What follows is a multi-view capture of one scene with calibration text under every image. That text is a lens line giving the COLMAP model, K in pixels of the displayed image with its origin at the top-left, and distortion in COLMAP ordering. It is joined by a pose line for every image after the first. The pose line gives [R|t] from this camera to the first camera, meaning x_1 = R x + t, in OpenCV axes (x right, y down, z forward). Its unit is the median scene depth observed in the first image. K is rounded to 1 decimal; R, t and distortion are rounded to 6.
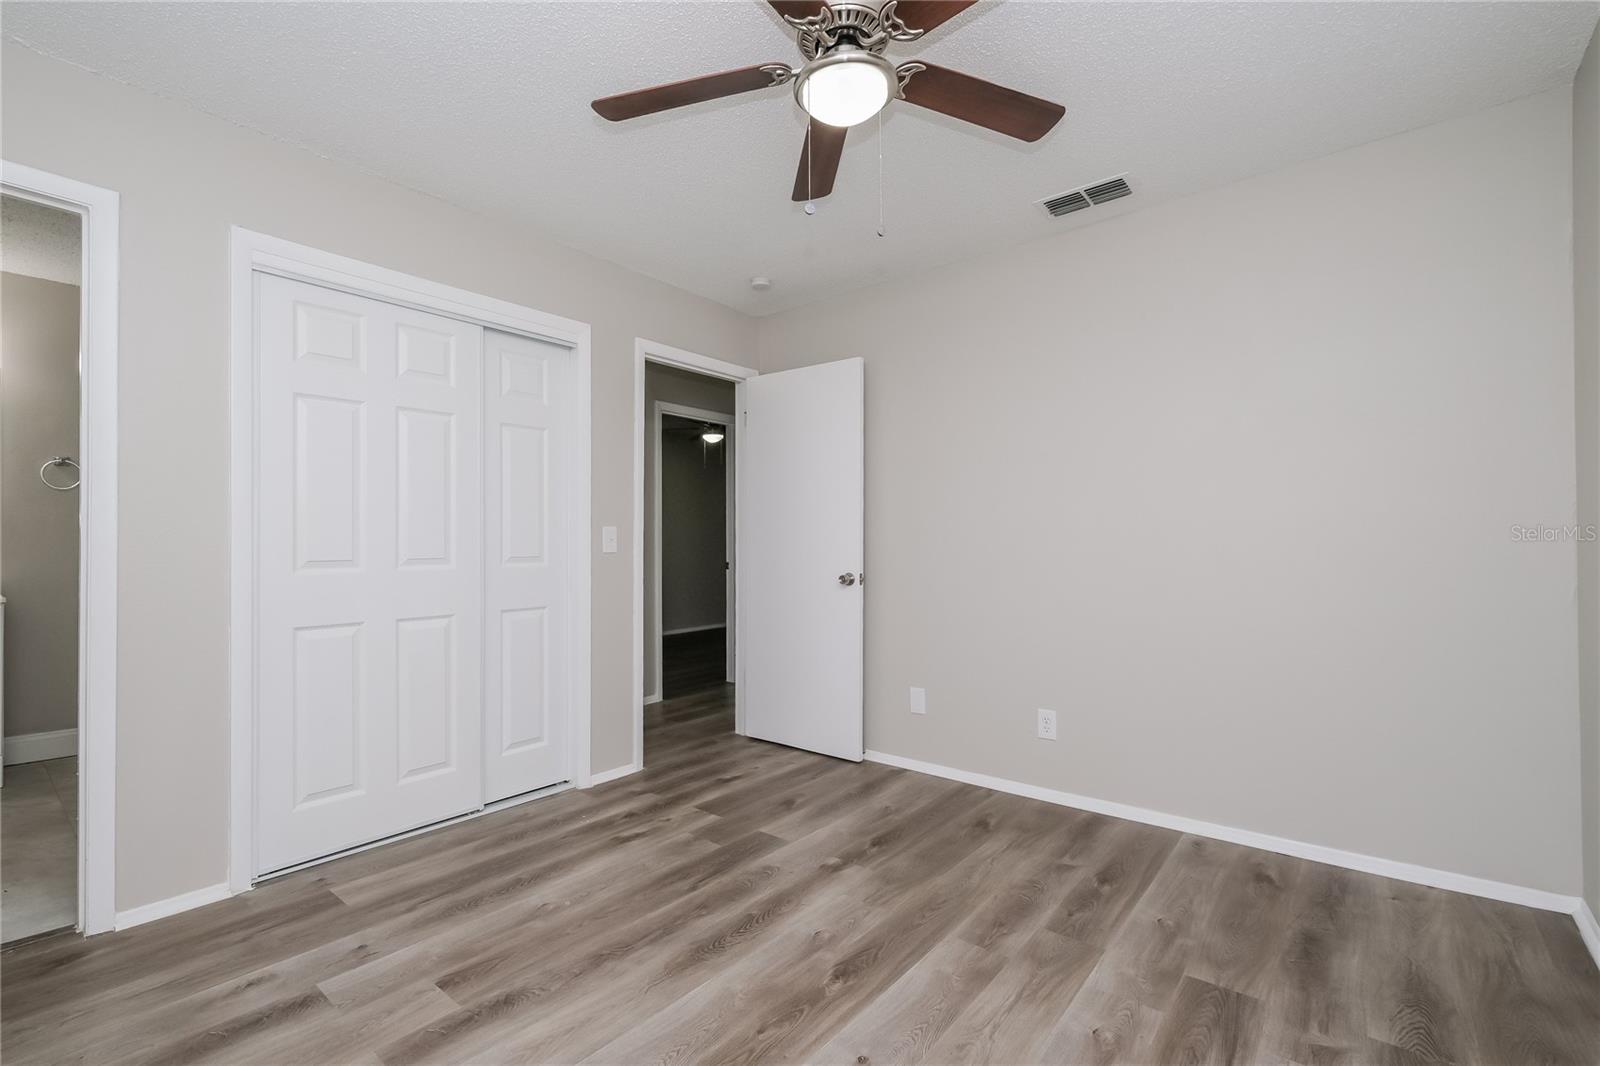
lens RADIAL K [[711.8, 0, 804.4], [0, 711.8, 530.2], [0, 0, 1]] dist [-0.000908, -0.000570]
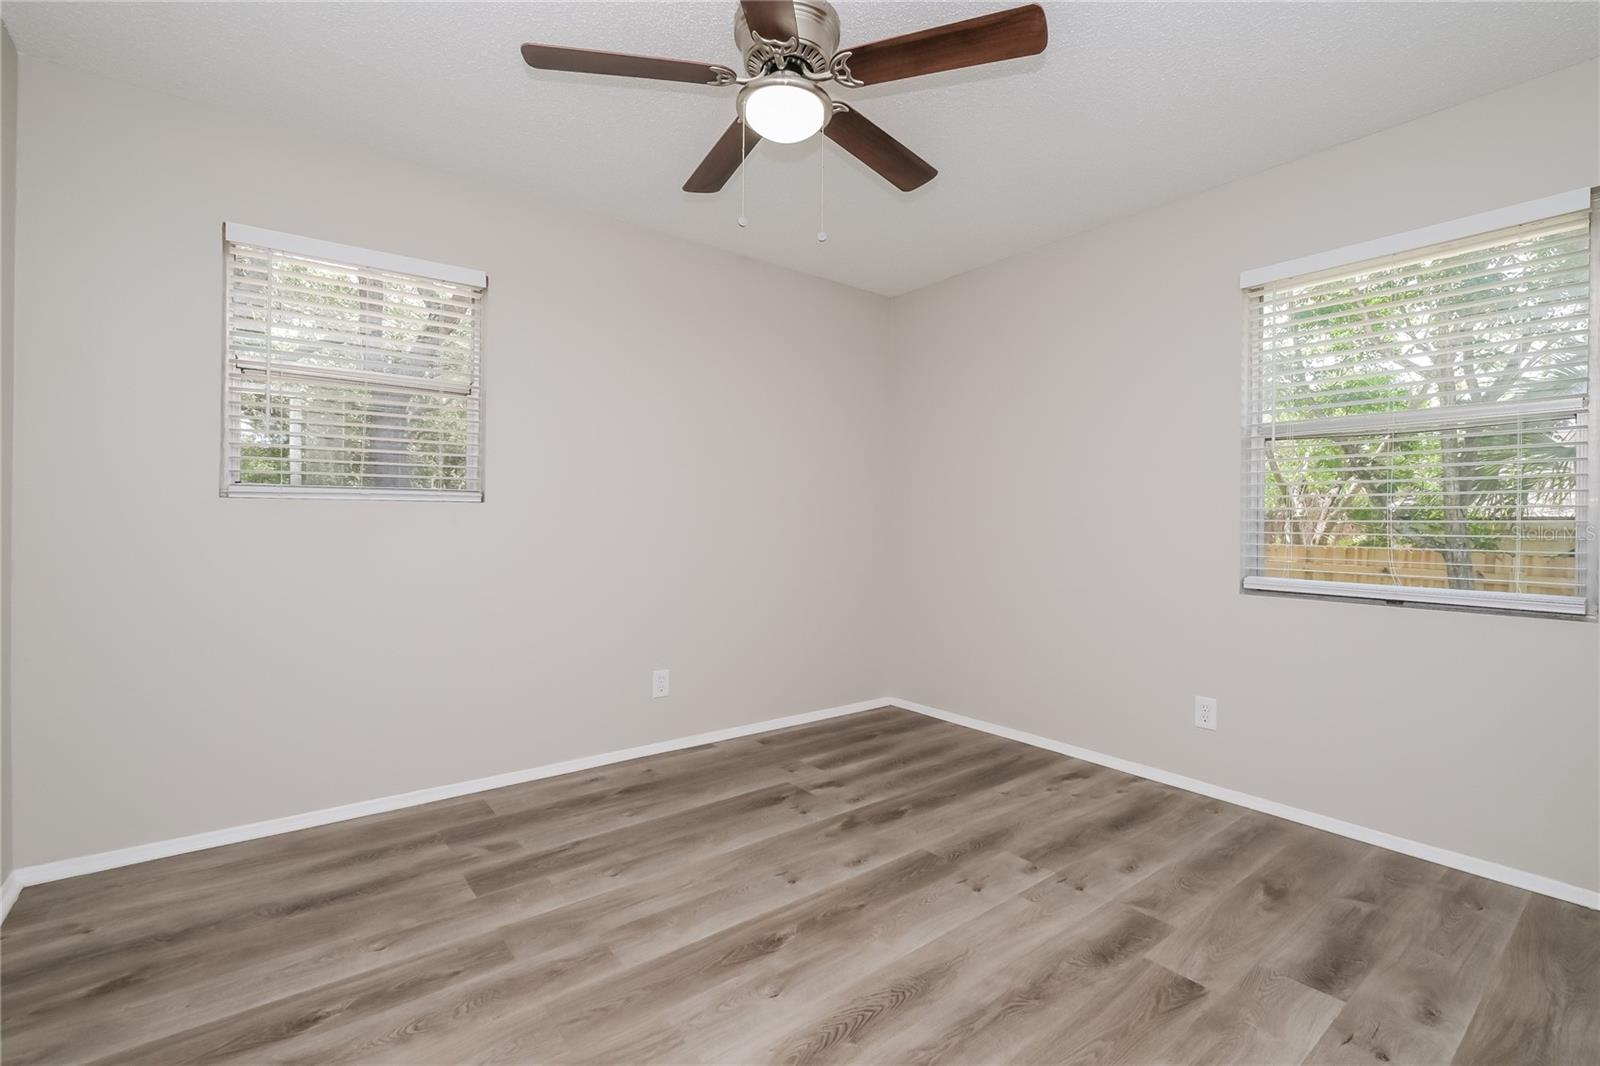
lens RADIAL K [[711.8, 0, 804.4], [0, 711.8, 530.2], [0, 0, 1]] dist [-0.000908, -0.000570]
pose [[-0.973547, -0.007773, 0.228355, -0.213427], [-0.010945, 0.999860, -0.012628, 0.058788], [-0.228225, -0.014794, -0.973496, 1.972085]]
